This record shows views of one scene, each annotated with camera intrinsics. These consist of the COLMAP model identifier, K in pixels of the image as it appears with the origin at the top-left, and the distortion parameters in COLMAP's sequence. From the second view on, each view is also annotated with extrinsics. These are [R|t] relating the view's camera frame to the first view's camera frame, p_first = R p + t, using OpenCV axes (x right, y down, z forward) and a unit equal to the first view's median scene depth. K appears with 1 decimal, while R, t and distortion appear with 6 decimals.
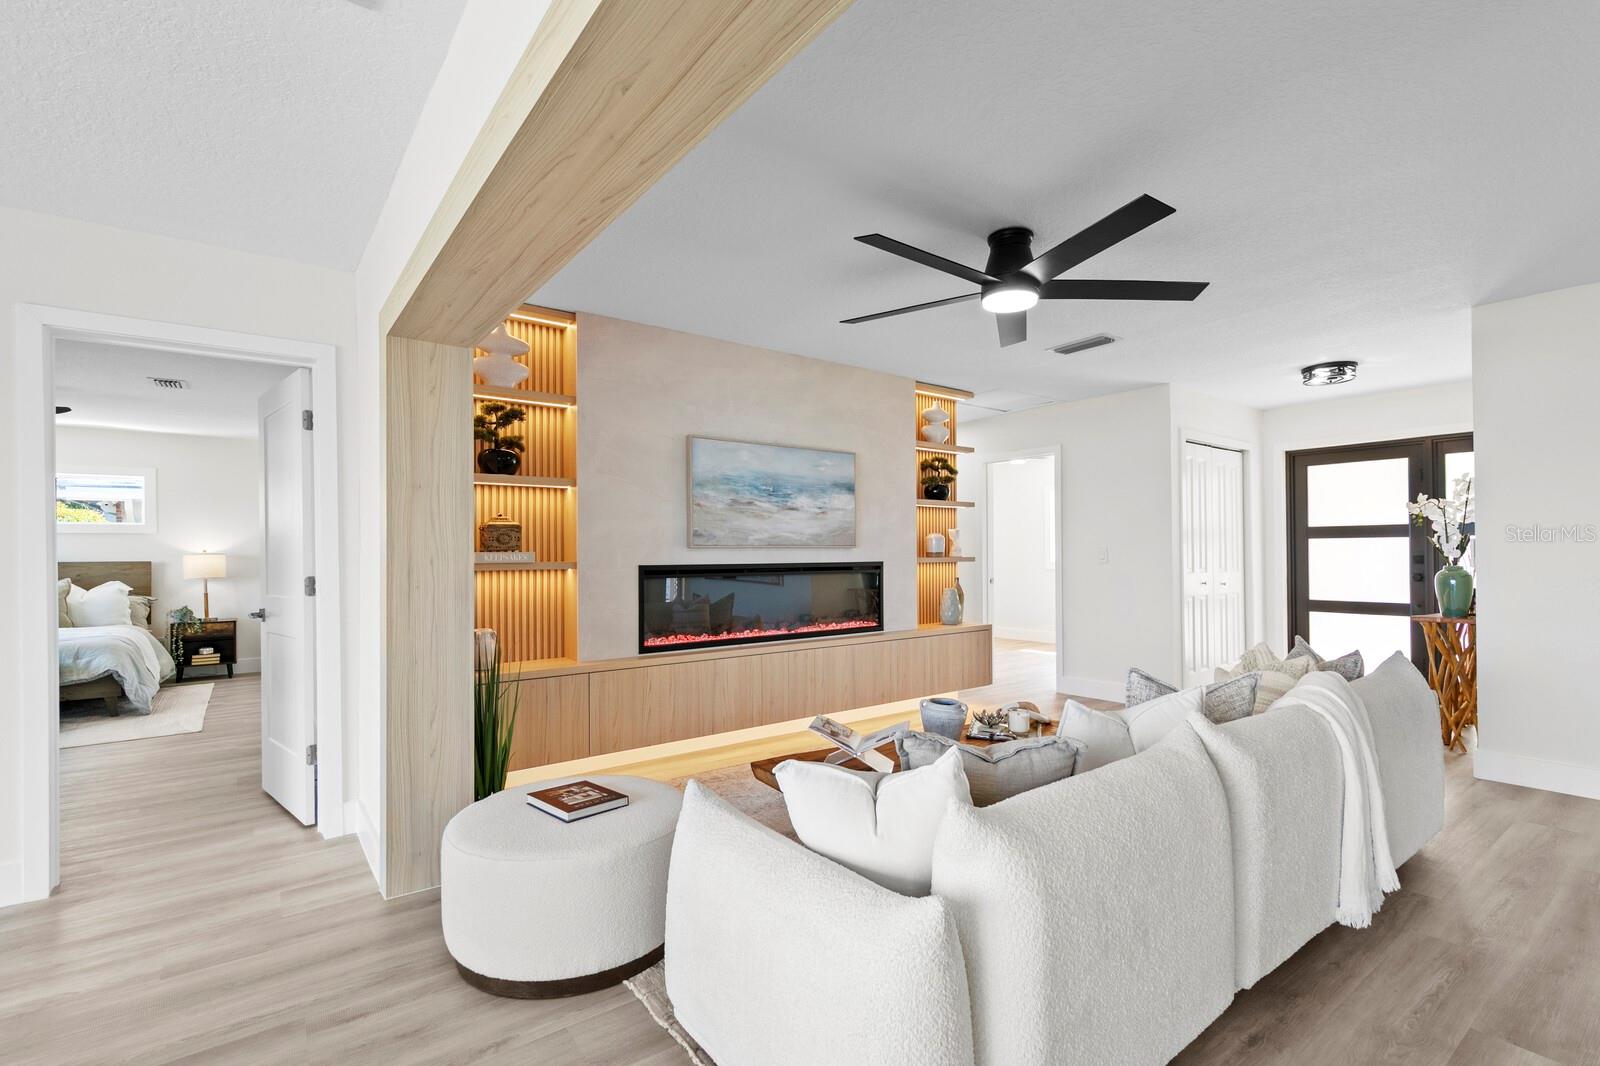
lens RADIAL K [[729.3, 0, 803.1], [0, 729.3, 549.6], [0, 0, 1]] dist [-0.000549, 0.000206]
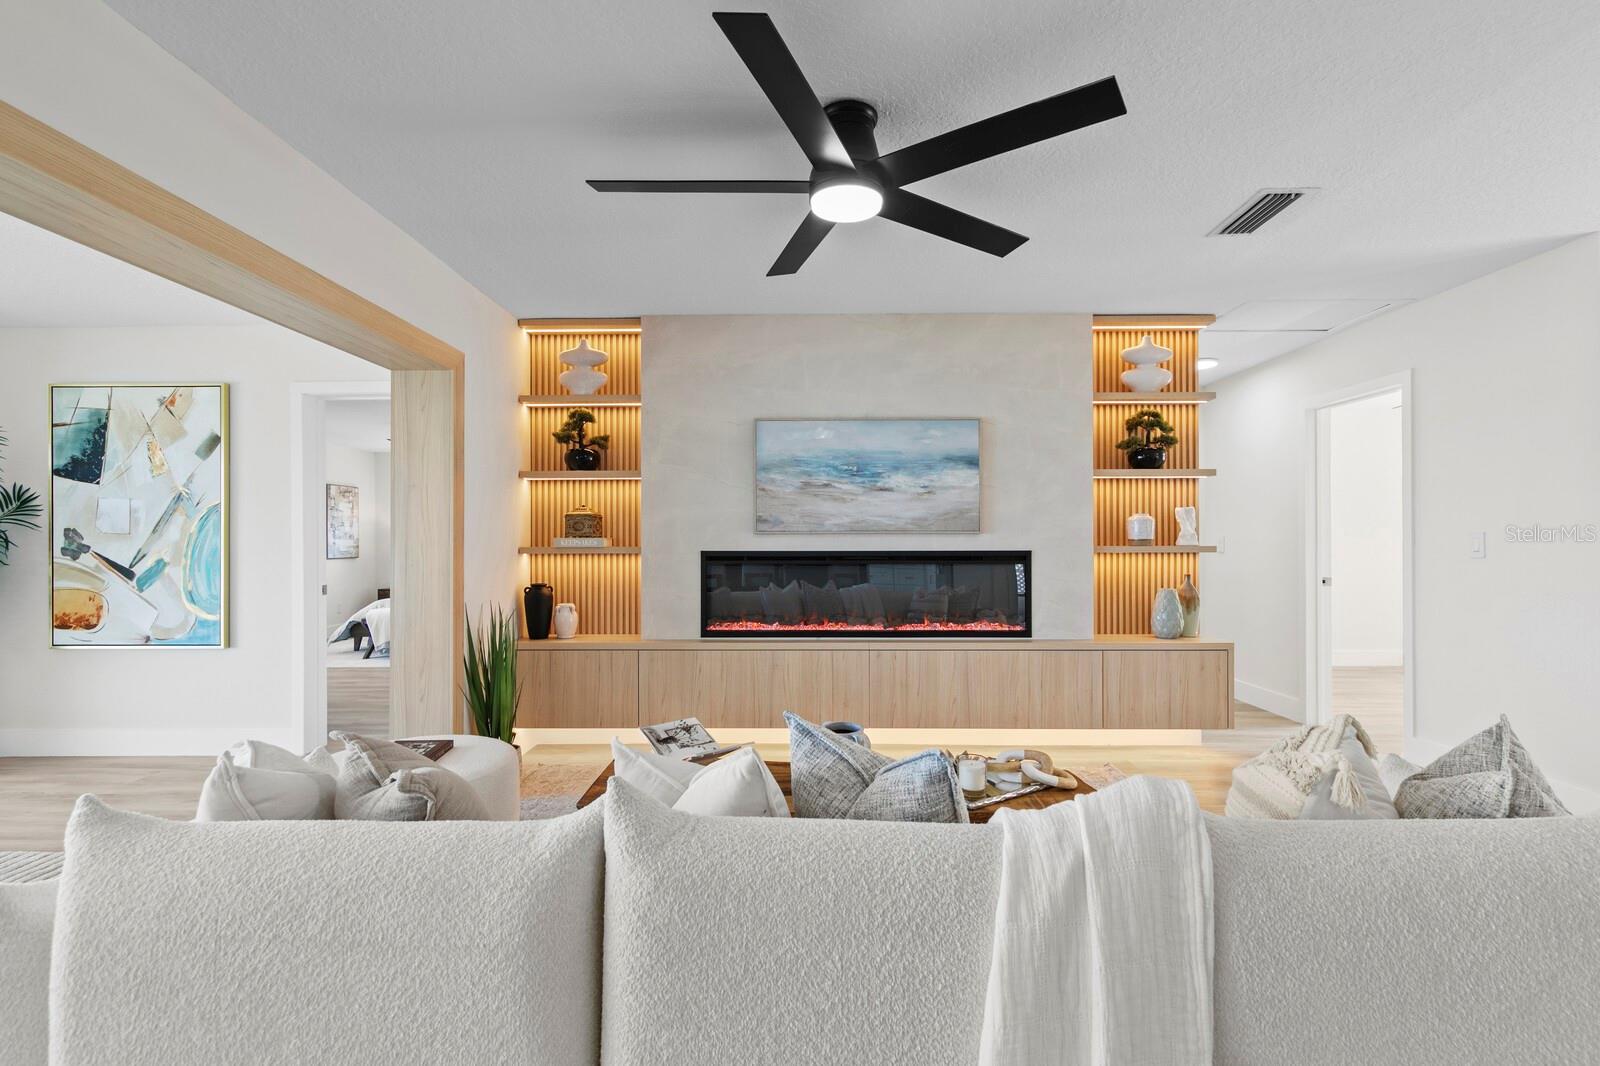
lens RADIAL K [[729.3, 0, 799.3], [0, 729.3, 538.3], [0, 0, 1]] dist [-0.000549, 0.000206]
pose [[0.784856, 0.002444, -0.619674, 0.435417], [0.000464, 0.999990, 0.004531, -0.000873], [0.619678, -0.003844, 0.784847, 0.234853]]
